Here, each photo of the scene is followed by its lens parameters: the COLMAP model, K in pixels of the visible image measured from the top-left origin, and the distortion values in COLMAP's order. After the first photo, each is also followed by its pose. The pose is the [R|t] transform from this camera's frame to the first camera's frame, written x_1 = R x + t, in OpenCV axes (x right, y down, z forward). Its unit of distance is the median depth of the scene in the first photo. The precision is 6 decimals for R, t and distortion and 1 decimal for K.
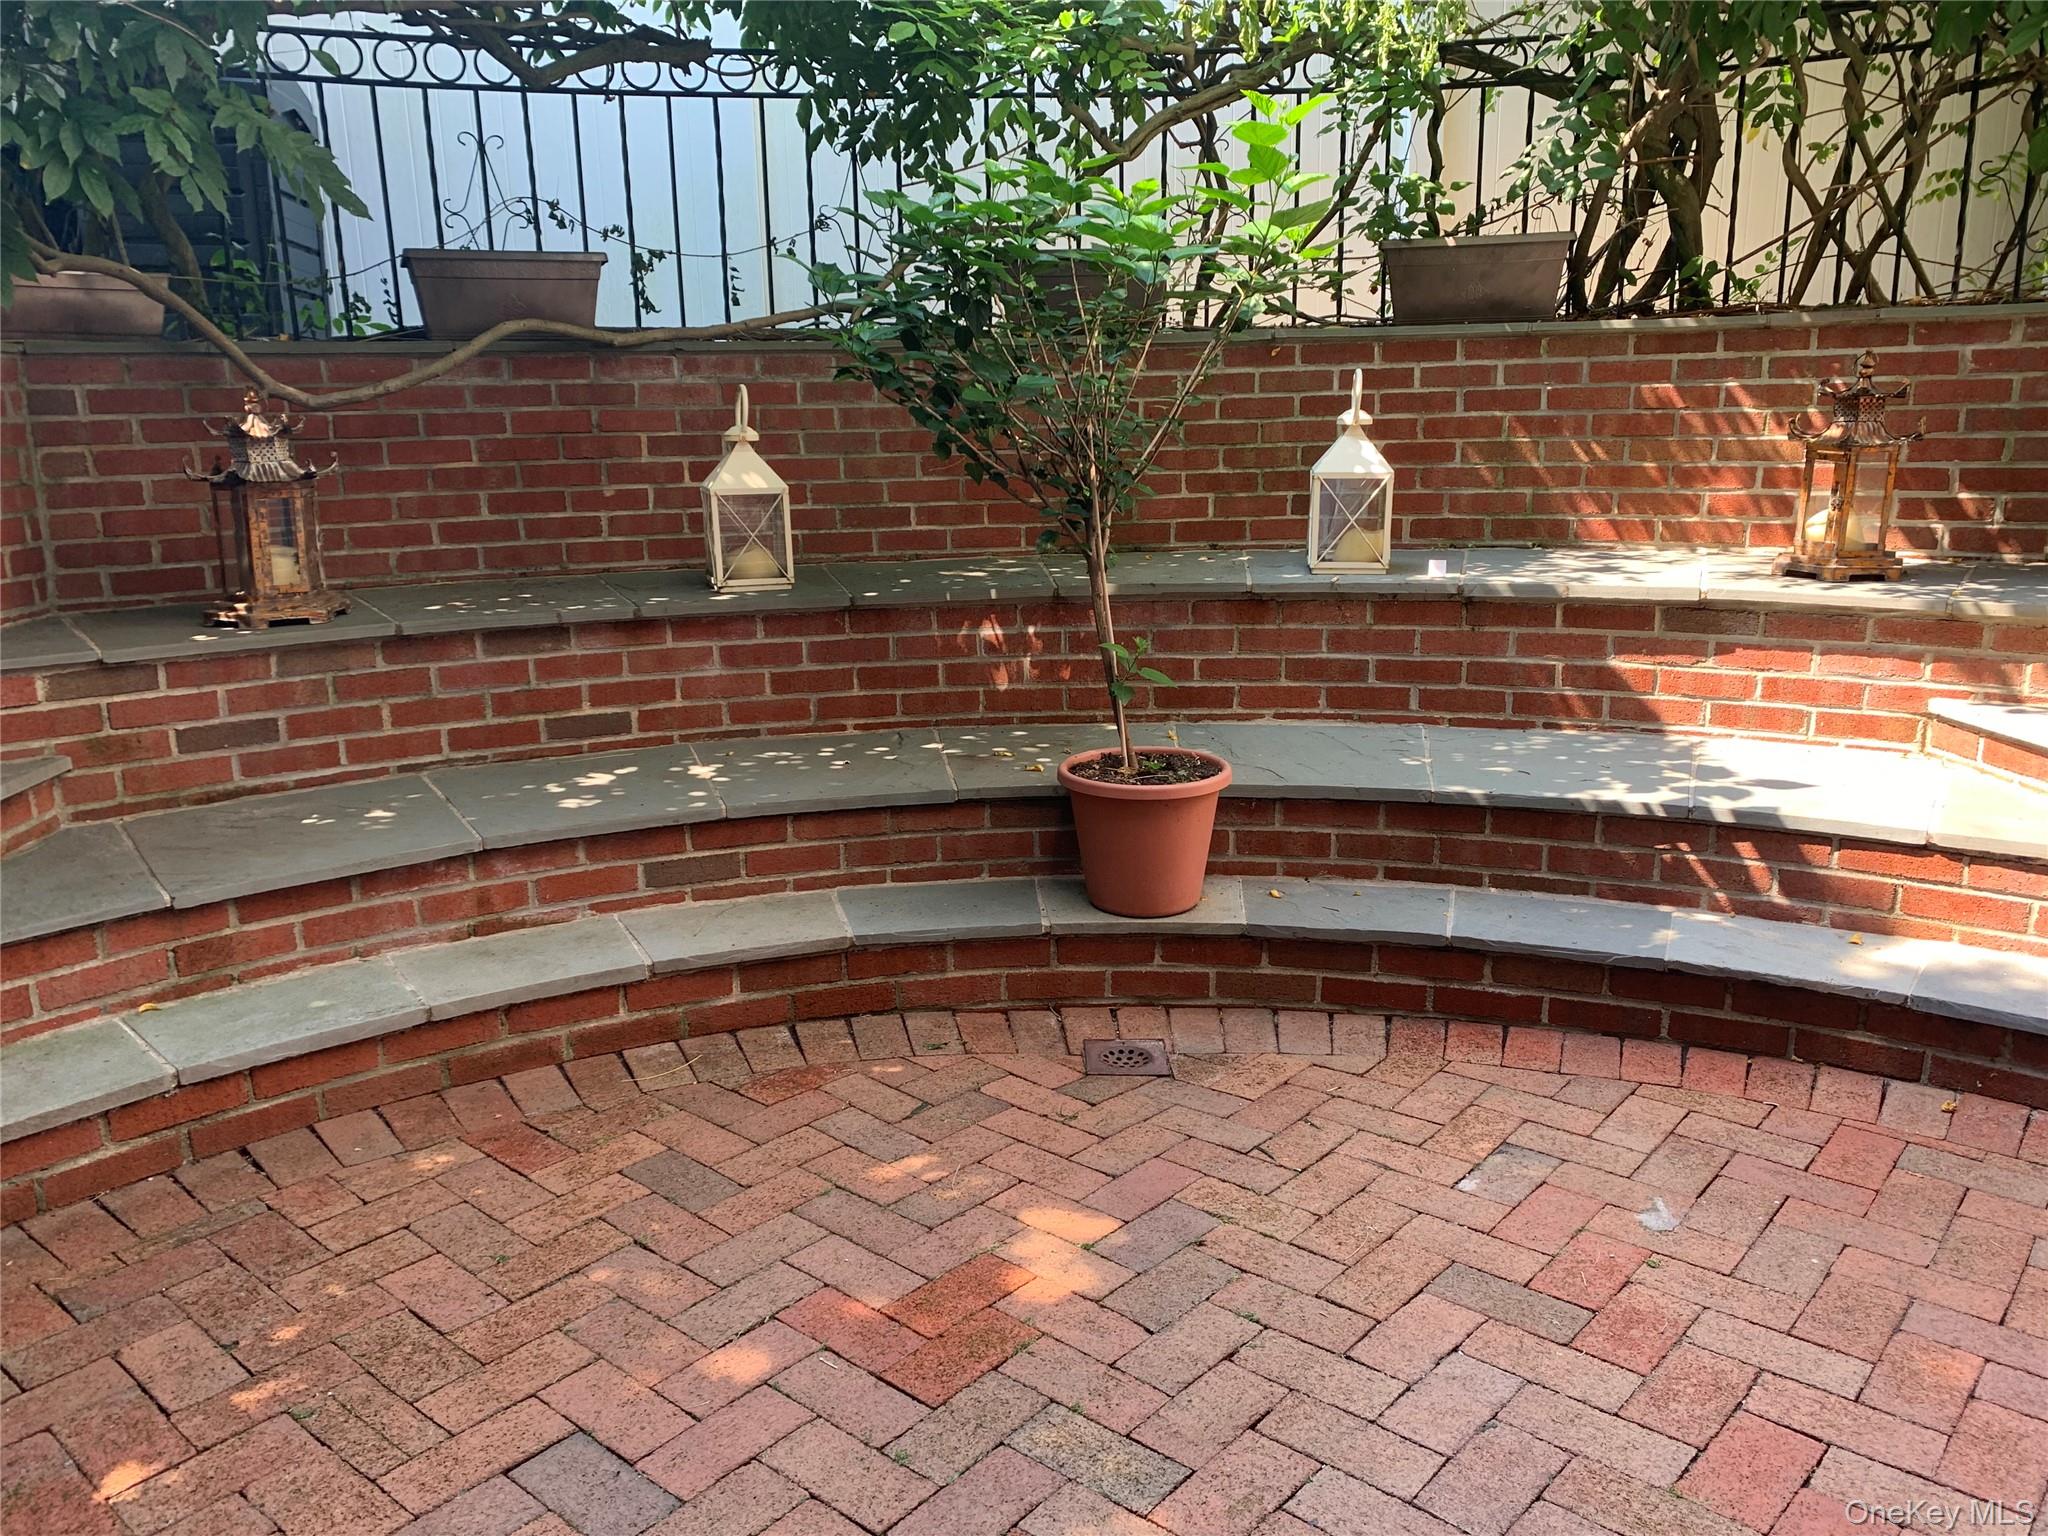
lens RADIAL K [[1552.2, 0, 999.3], [0, 1552.2, 761.9], [0, 0, 1]] dist [0.038953, -0.041134]
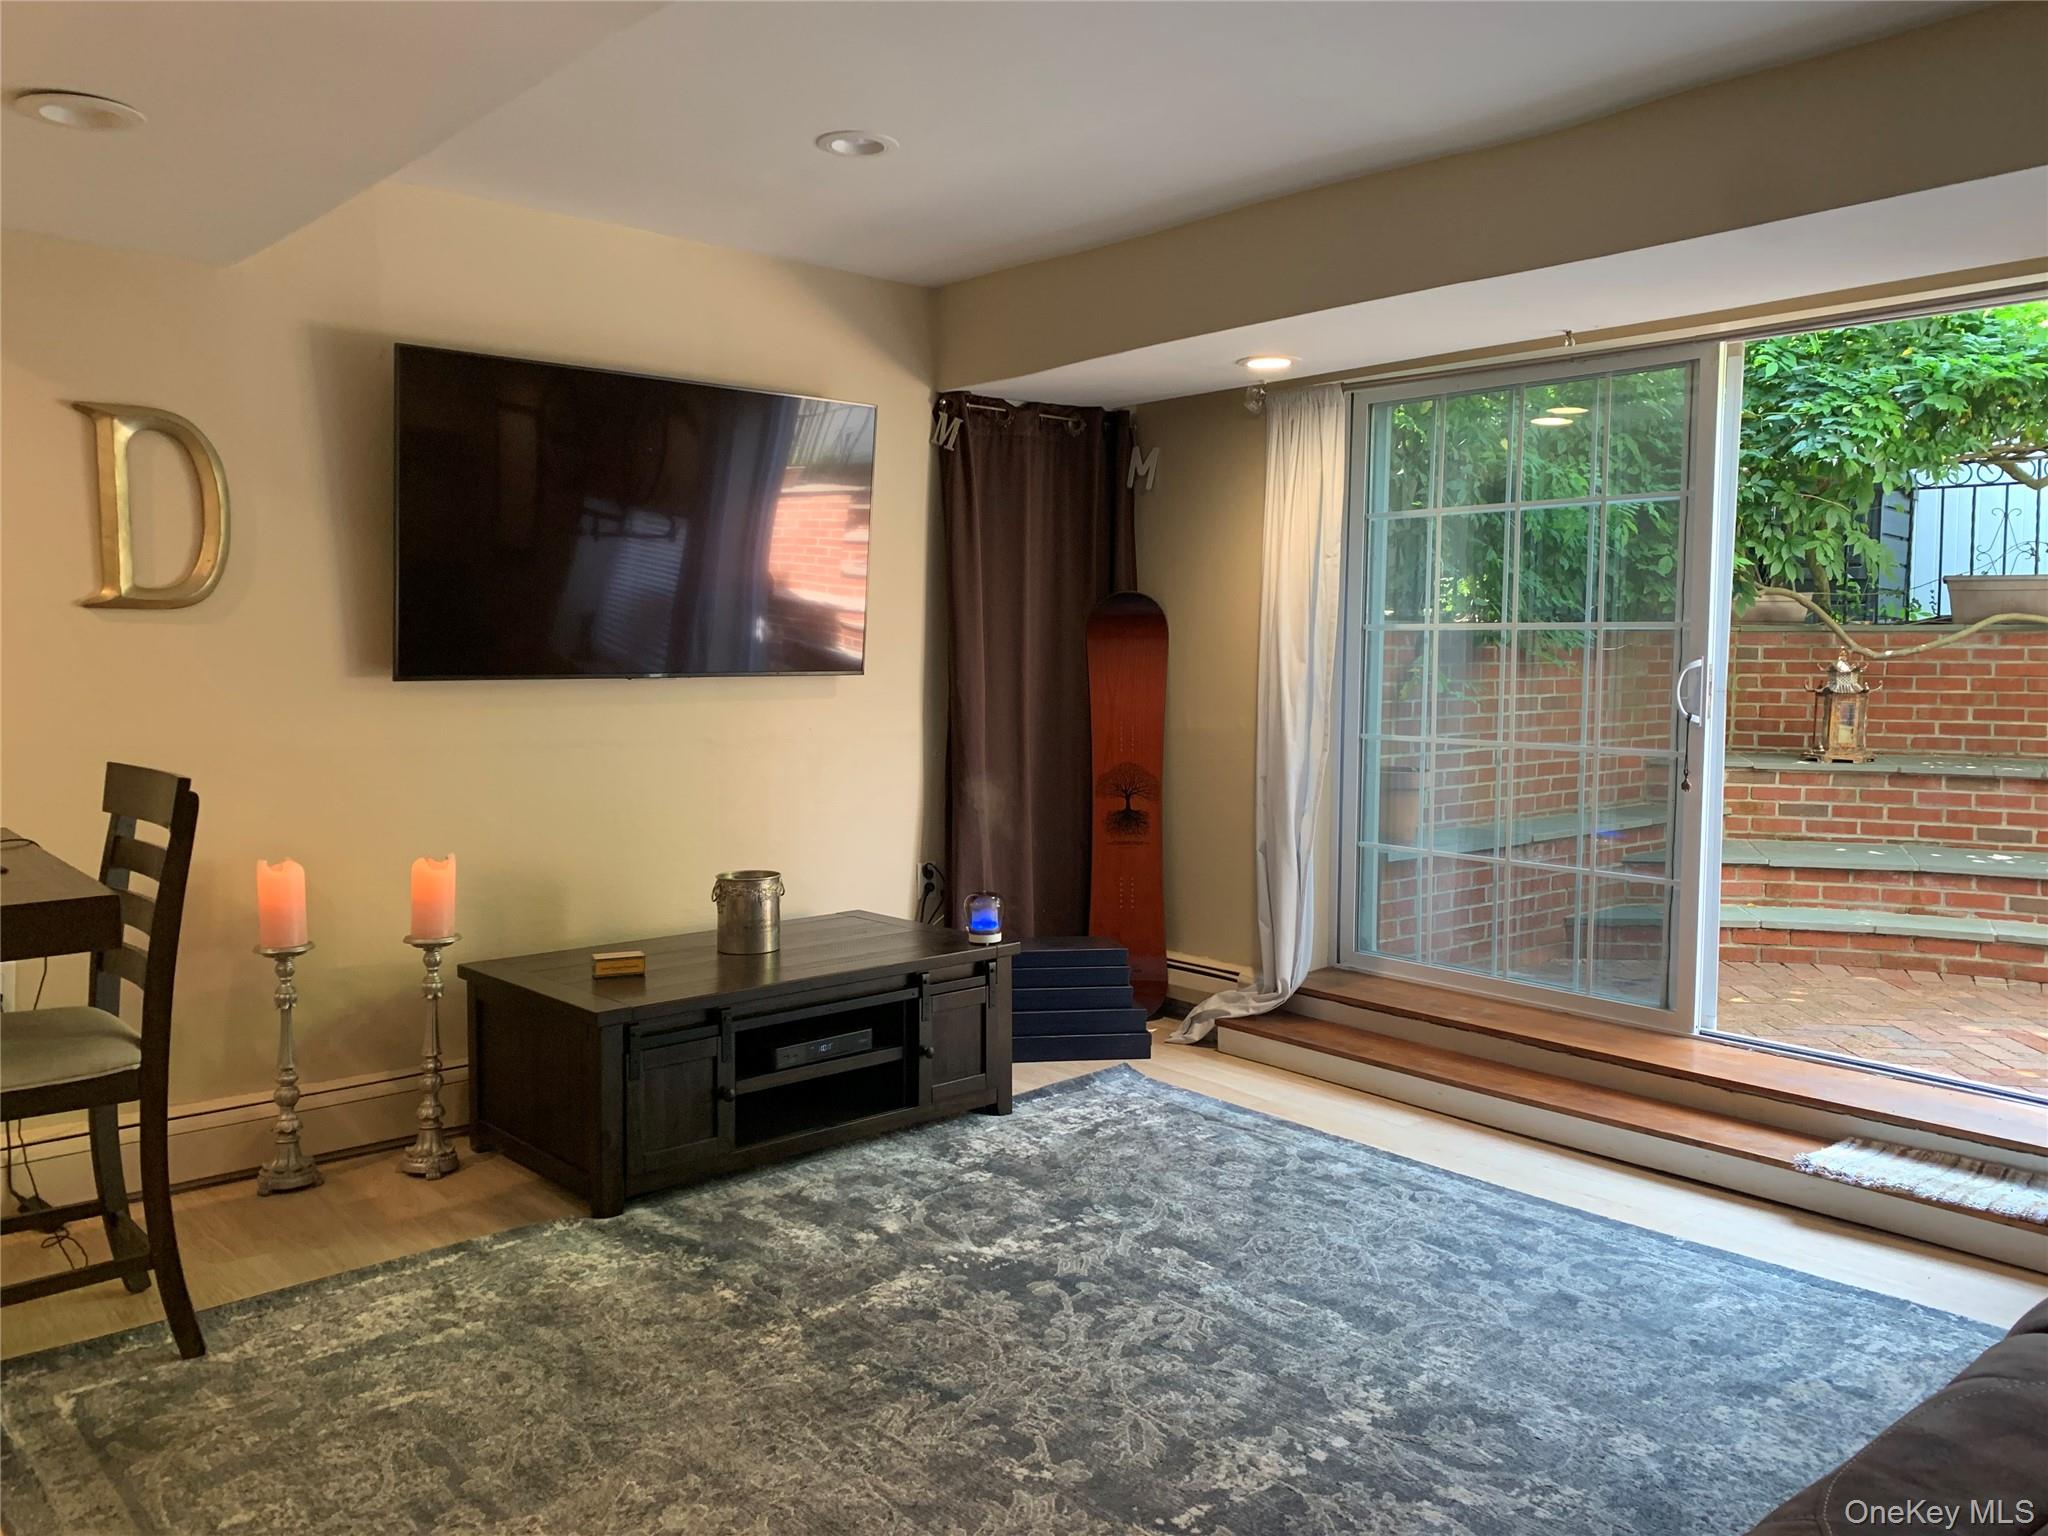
lens RADIAL K [[1552.2, 0, 999.3], [0, 1552.2, 761.9], [0, 0, 1]] dist [0.038953, -0.041134]
pose [[0.590750, 0.079885, -0.802890, 0.507075], [-0.201330, 0.978205, -0.050806, 0.224897], [0.781332, 0.191660, 0.593958, -1.017268]]
